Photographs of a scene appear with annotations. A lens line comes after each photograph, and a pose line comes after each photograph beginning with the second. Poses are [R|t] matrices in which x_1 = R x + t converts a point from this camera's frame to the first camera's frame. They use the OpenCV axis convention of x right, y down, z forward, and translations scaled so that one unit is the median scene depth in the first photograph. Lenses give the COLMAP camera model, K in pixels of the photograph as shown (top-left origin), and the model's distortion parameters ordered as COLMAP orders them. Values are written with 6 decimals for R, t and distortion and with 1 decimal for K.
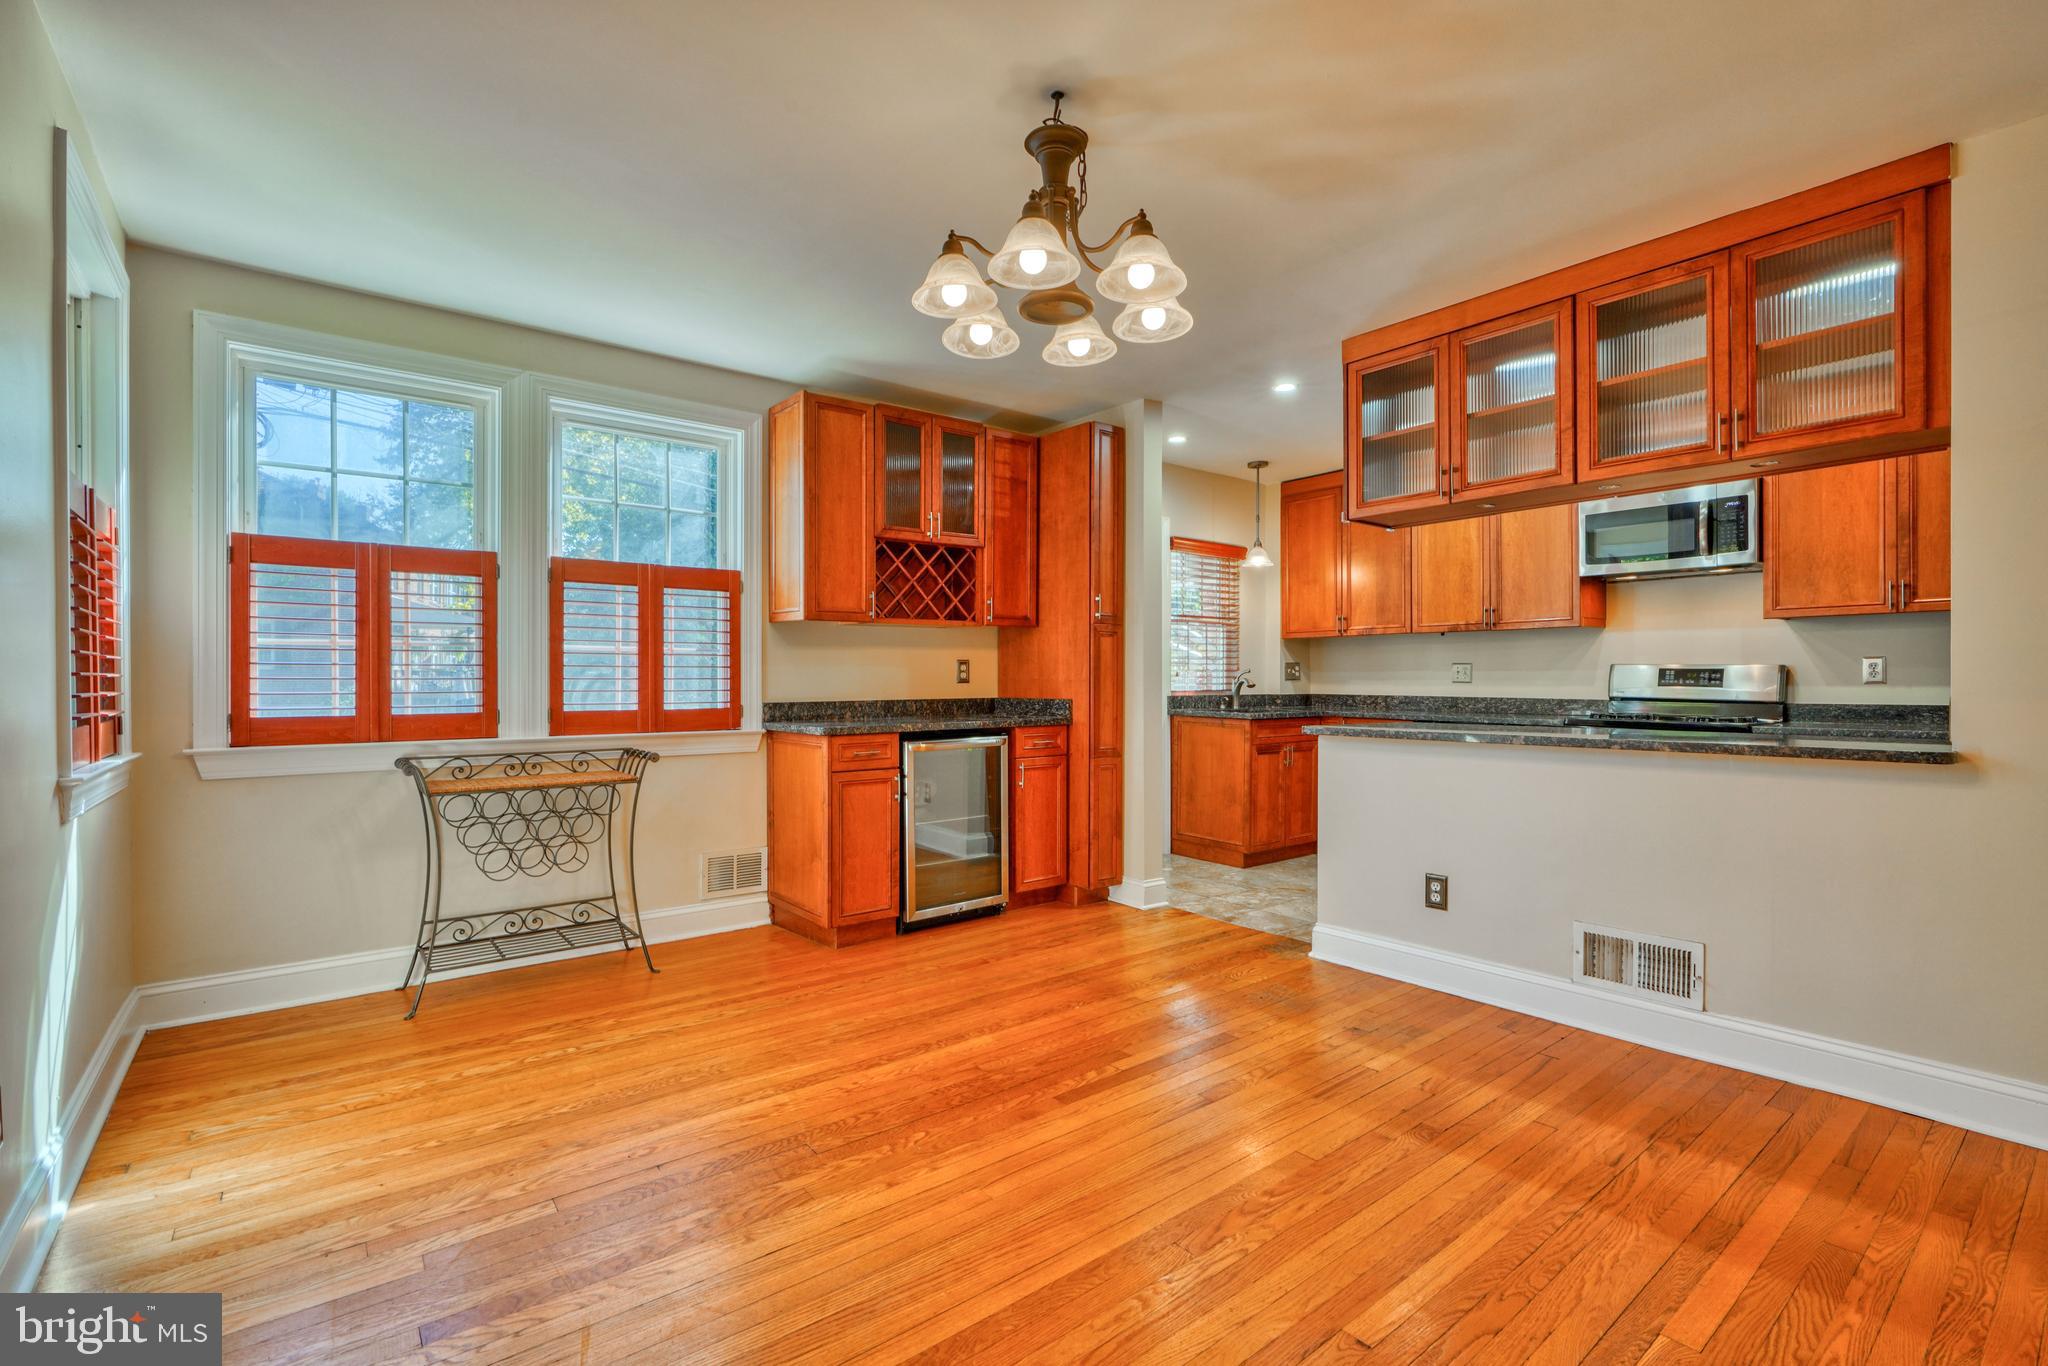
lens RADIAL K [[918.8, 0, 1025.1], [0, 918.8, 678.7], [0, 0, 1]] dist [-0.004908, 0.000017]
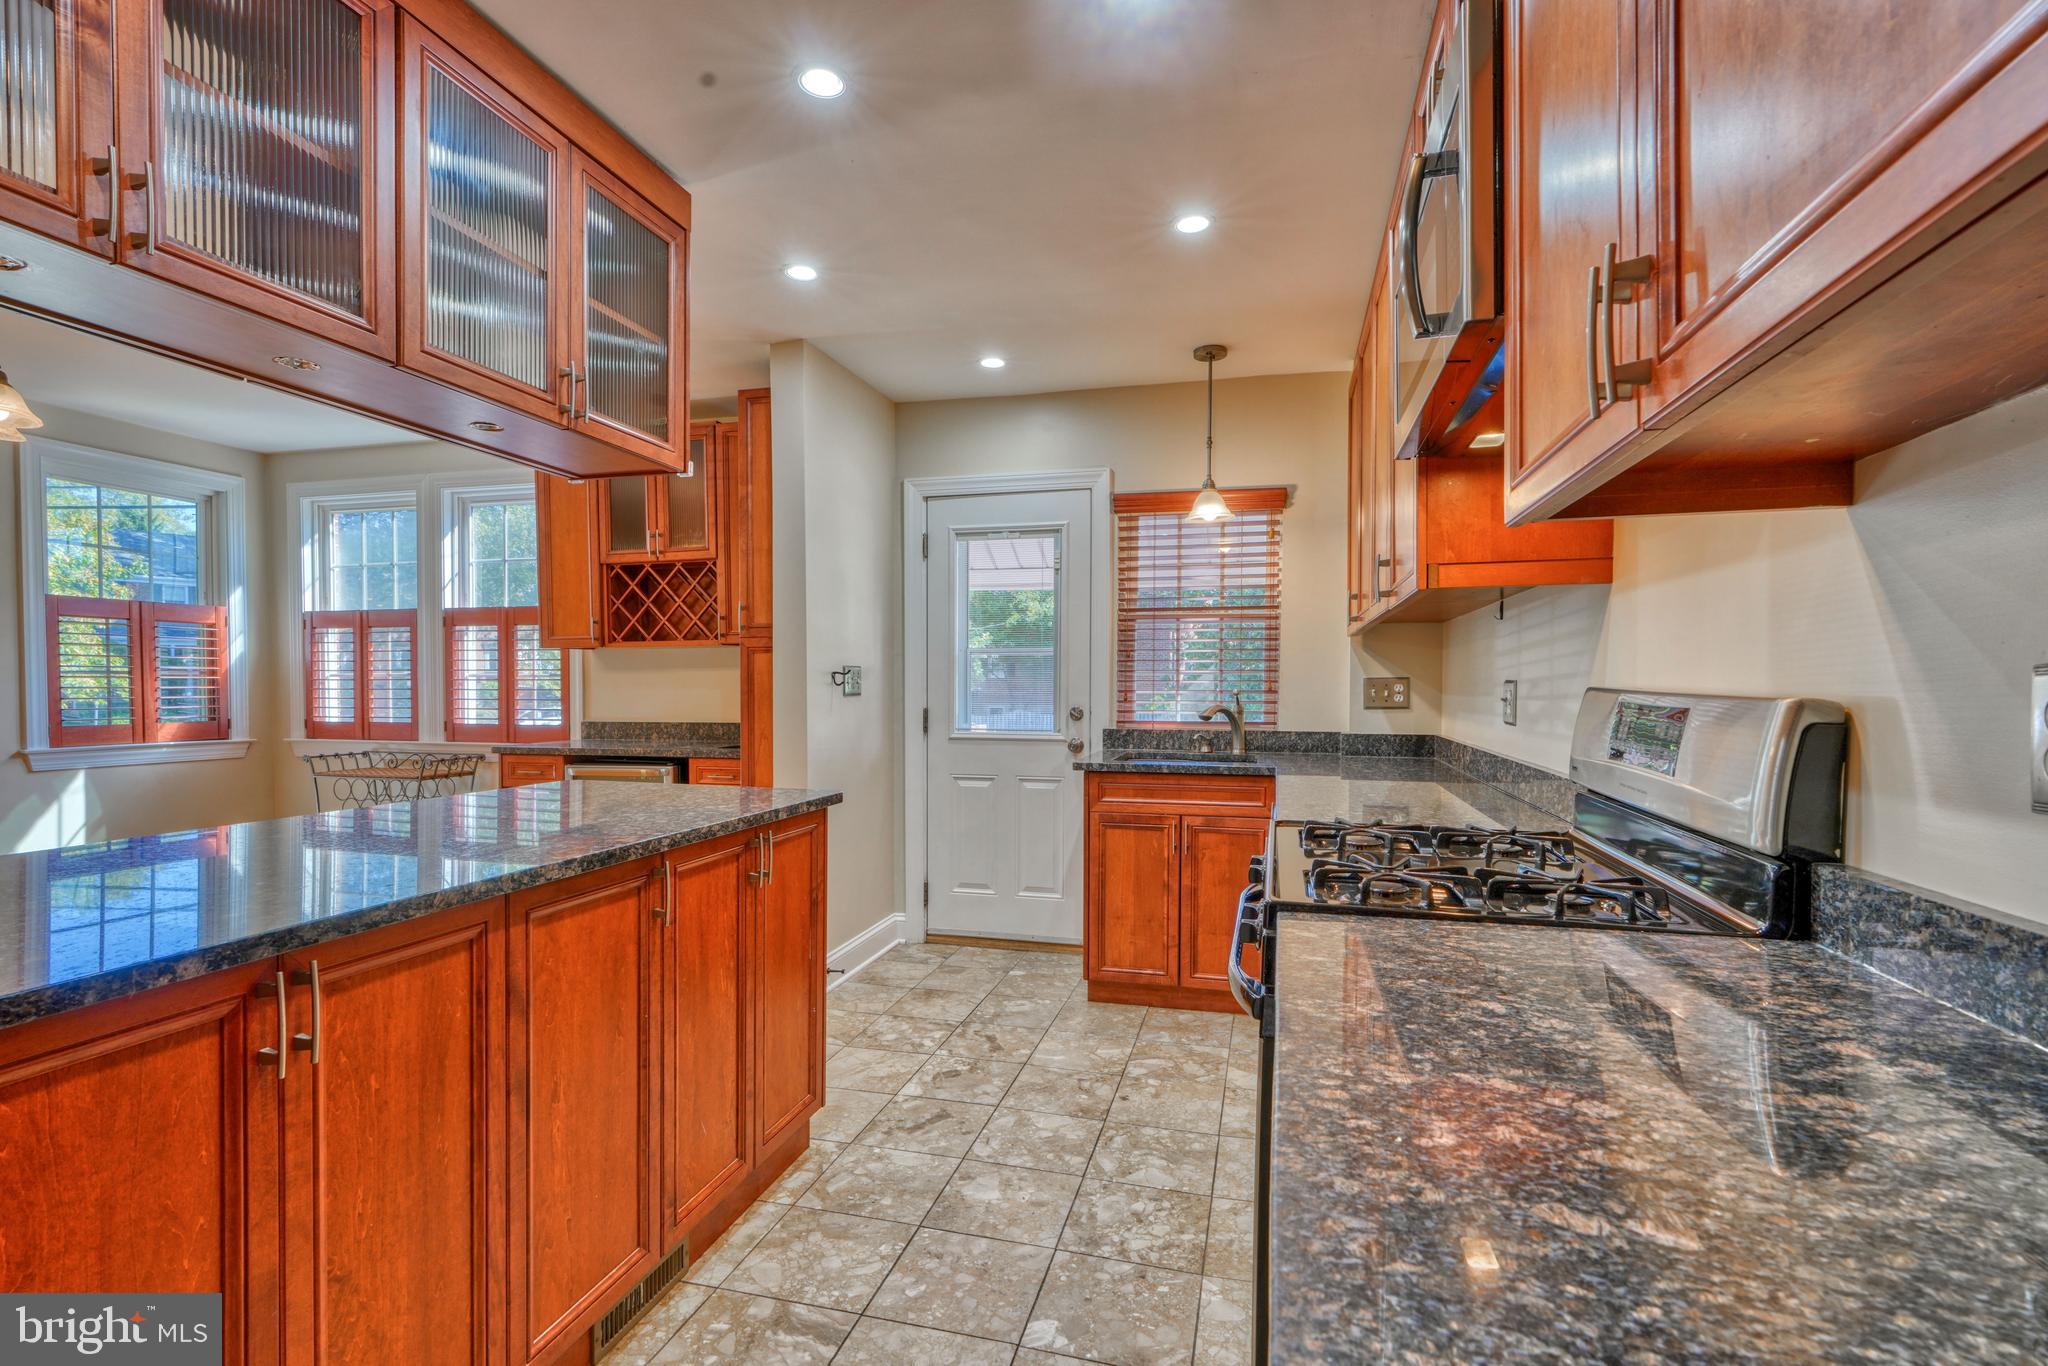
lens RADIAL K [[938.3, 0, 1024.0], [0, 938.3, 683.0], [0, 0, 1]] dist [-0.003533, 0.000142]
pose [[0.592585, 0.000477, -0.805508, 0.919760], [-0.000386, 1.000000, 0.000308, -0.021075], [0.805508, 0.000128, 0.592585, 0.725836]]
